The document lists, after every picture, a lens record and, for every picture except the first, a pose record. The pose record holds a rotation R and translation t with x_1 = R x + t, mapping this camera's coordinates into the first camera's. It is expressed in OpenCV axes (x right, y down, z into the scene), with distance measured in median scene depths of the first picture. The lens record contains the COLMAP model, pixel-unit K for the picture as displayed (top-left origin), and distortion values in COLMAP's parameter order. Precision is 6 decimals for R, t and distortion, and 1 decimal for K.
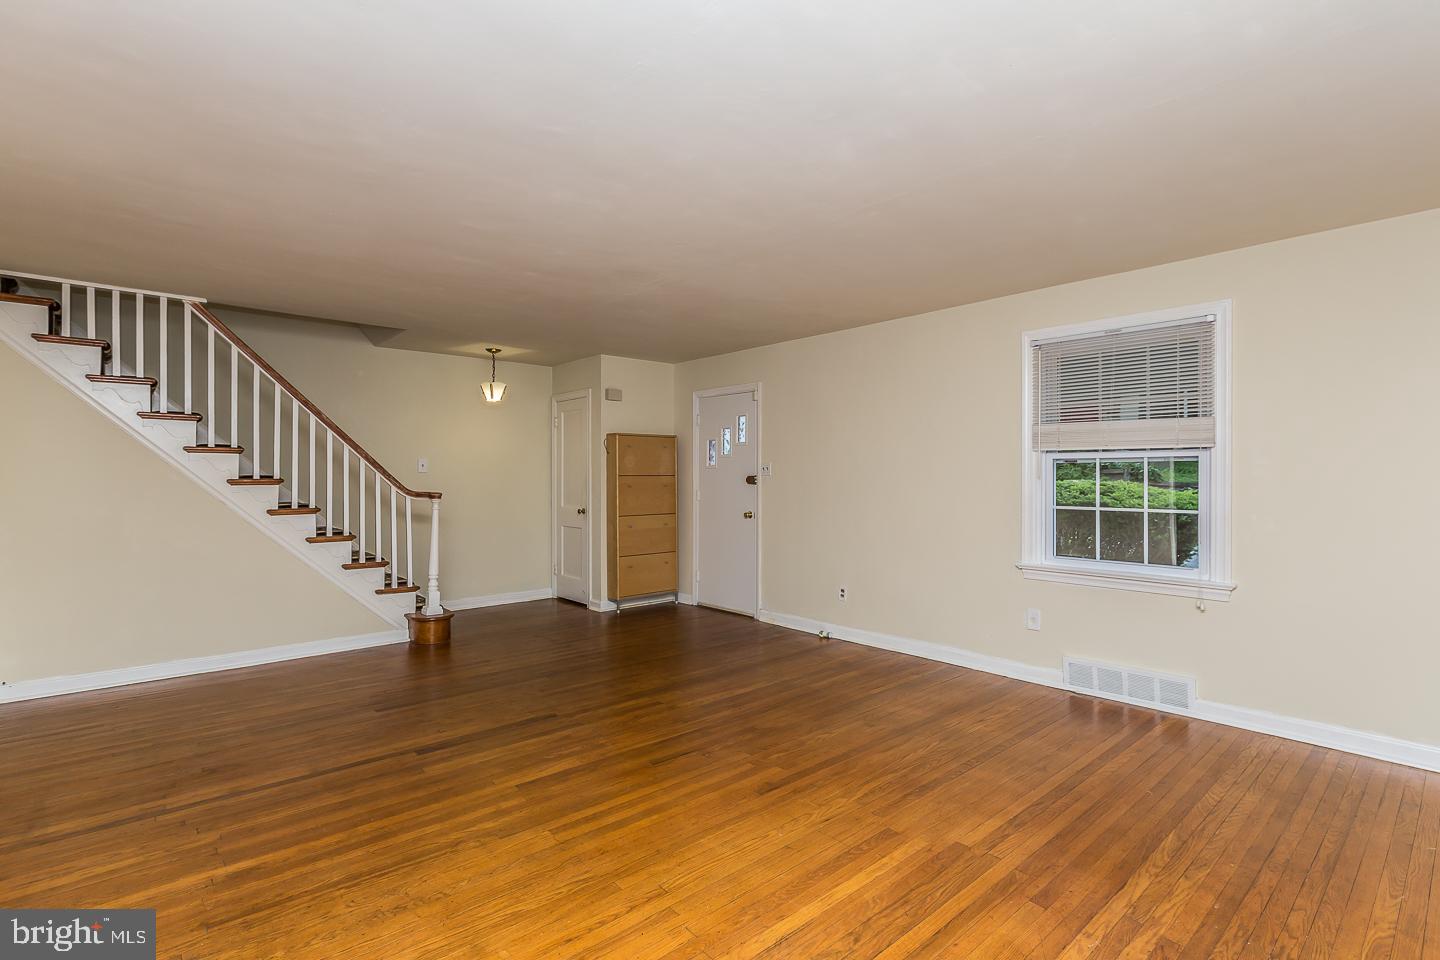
lens RADIAL K [[661.5, 0, 689.1], [0, 661.5, 481.8], [0, 0, 1]] dist [0.010587, -0.002273]
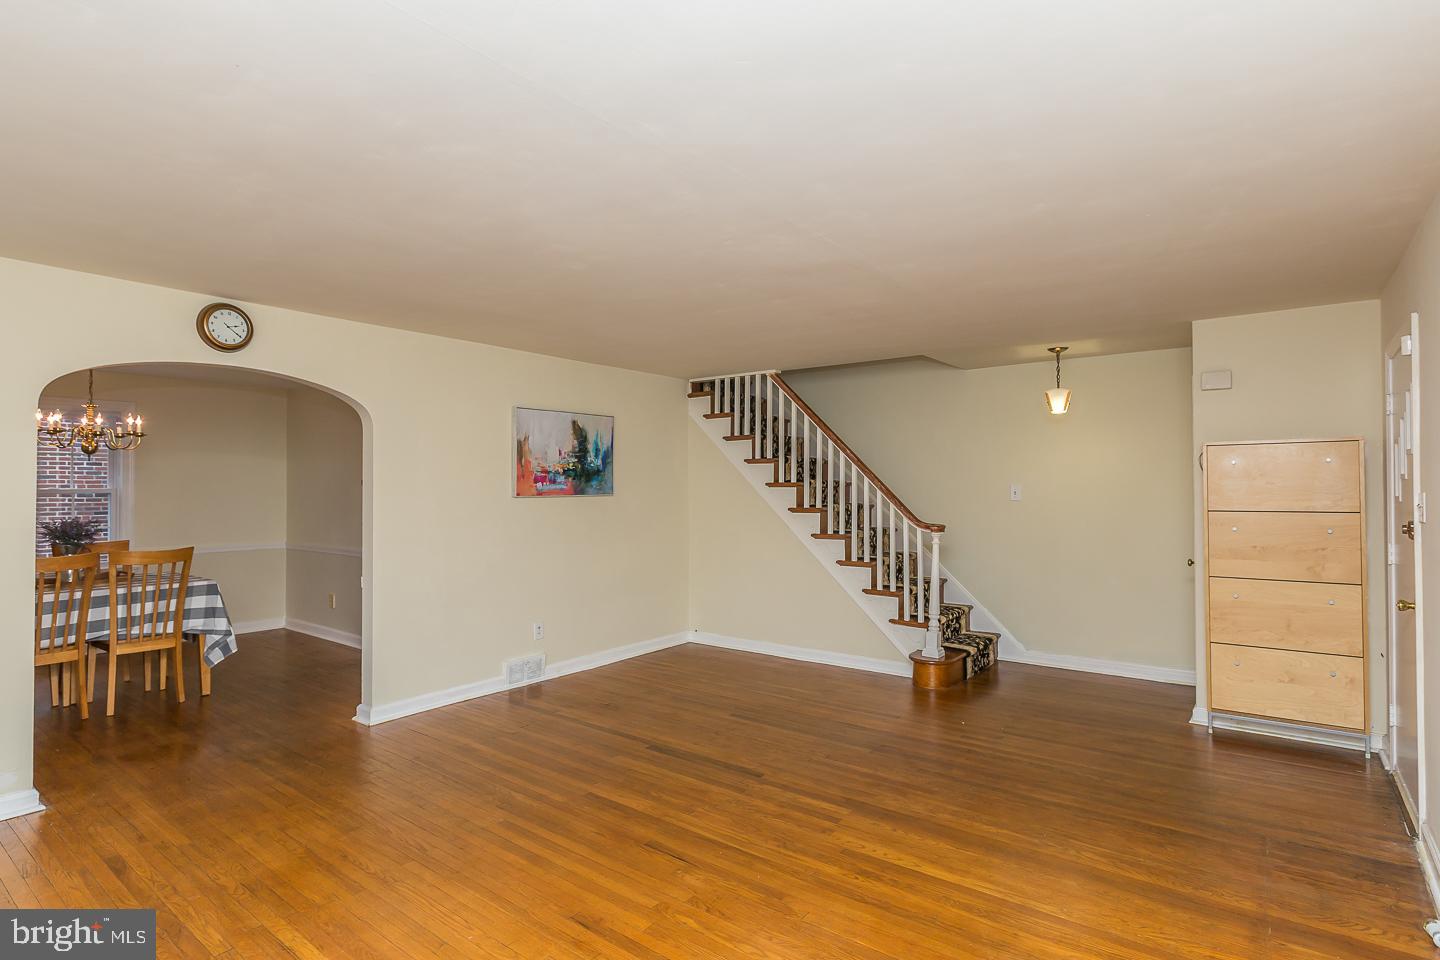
lens RADIAL K [[703.9, 0, 726.8], [0, 703.9, 474.5], [0, 0, 1]] dist [-0.008536, -0.001345]
pose [[0.246481, -0.025856, -0.968803, 0.754923], [-0.007101, 0.999569, -0.028484, -0.036142], [0.969122, 0.013900, 0.246191, 0.728977]]
